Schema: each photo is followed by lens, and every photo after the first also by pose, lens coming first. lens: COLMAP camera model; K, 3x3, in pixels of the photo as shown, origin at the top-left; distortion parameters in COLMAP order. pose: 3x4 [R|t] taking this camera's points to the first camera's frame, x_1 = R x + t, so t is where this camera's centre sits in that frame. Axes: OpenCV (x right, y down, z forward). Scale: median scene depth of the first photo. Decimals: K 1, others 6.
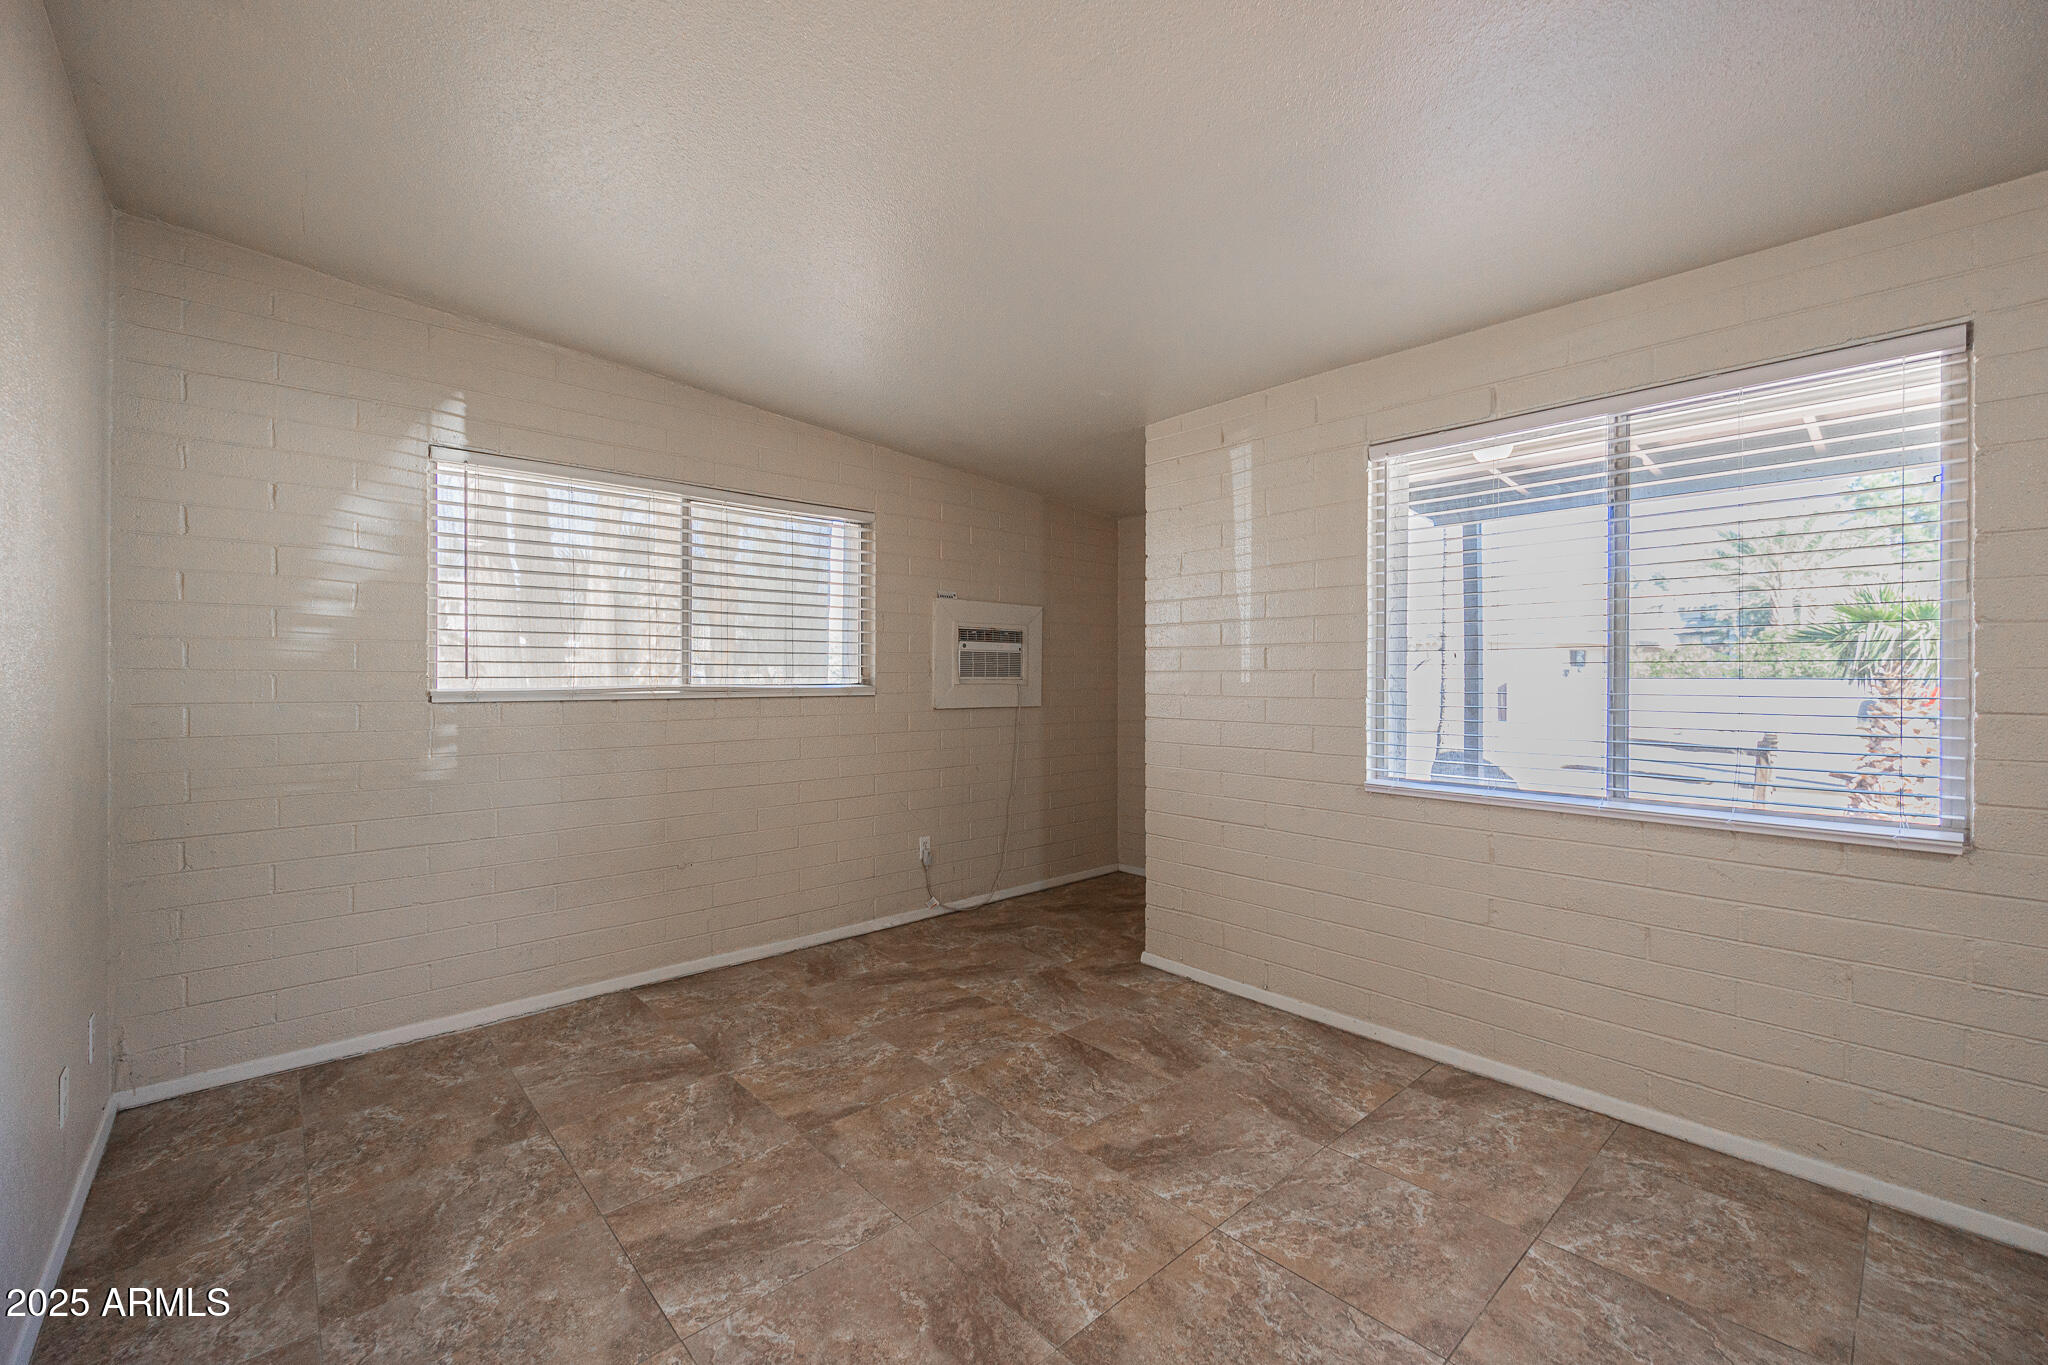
lens RADIAL K [[831.5, 0, 1046.4], [0, 831.5, 675.9], [0, 0, 1]] dist [-0.002539, 0.001203]
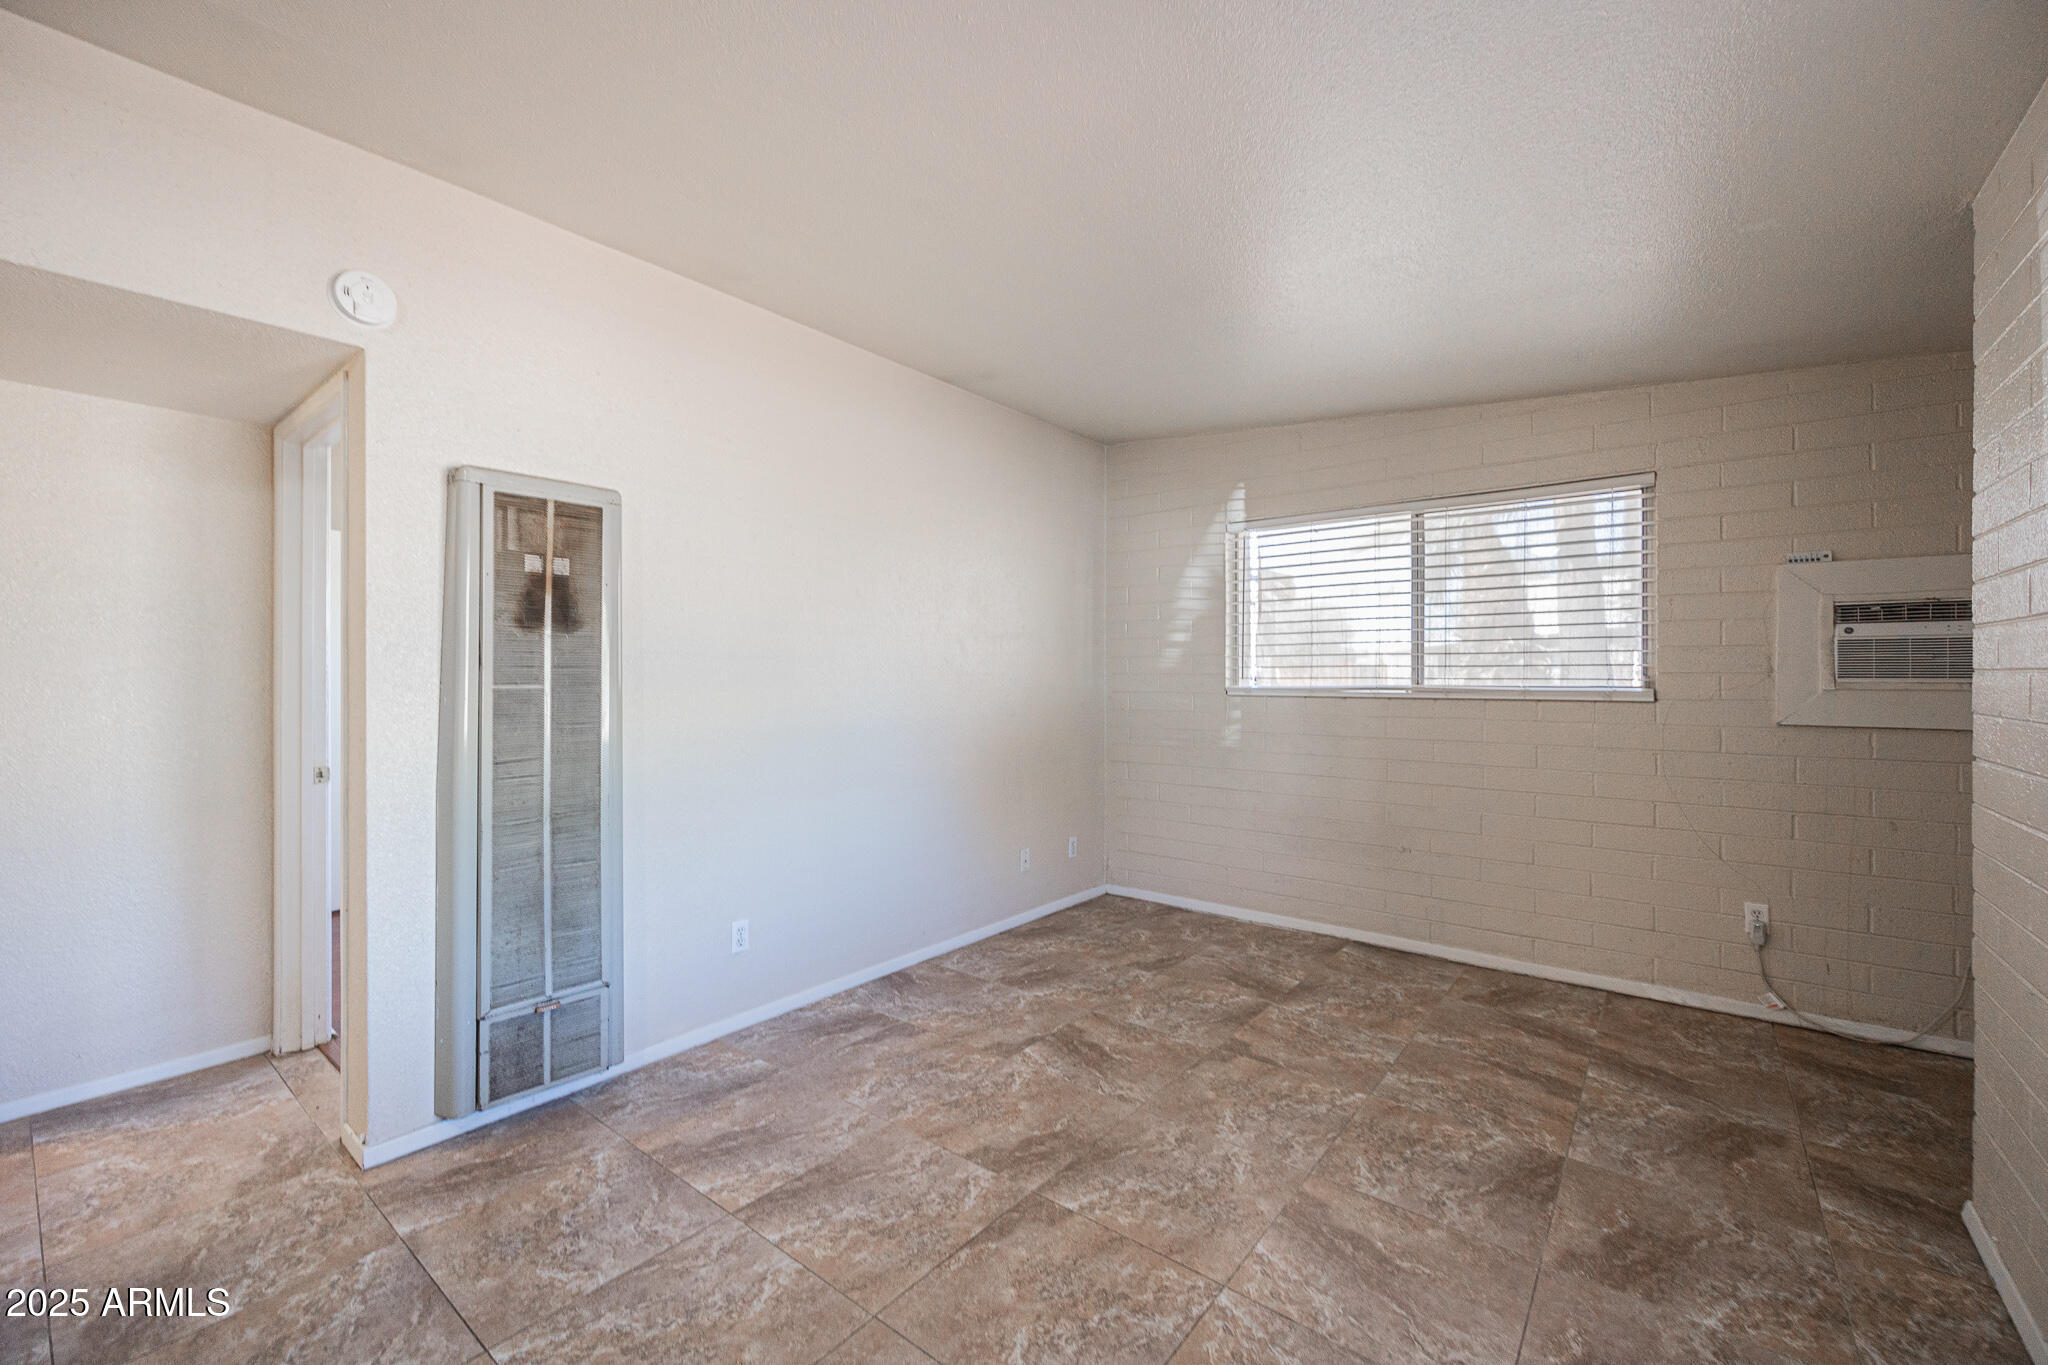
lens RADIAL K [[831.5, 0, 1035.9], [0, 831.5, 673.3], [0, 0, 1]] dist [-0.002539, 0.001203]
pose [[0.153283, -0.003967, -0.988174, 0.666618], [0.000817, 0.999992, -0.003888, -0.001345], [0.988182, -0.000212, 0.153285, 0.407960]]
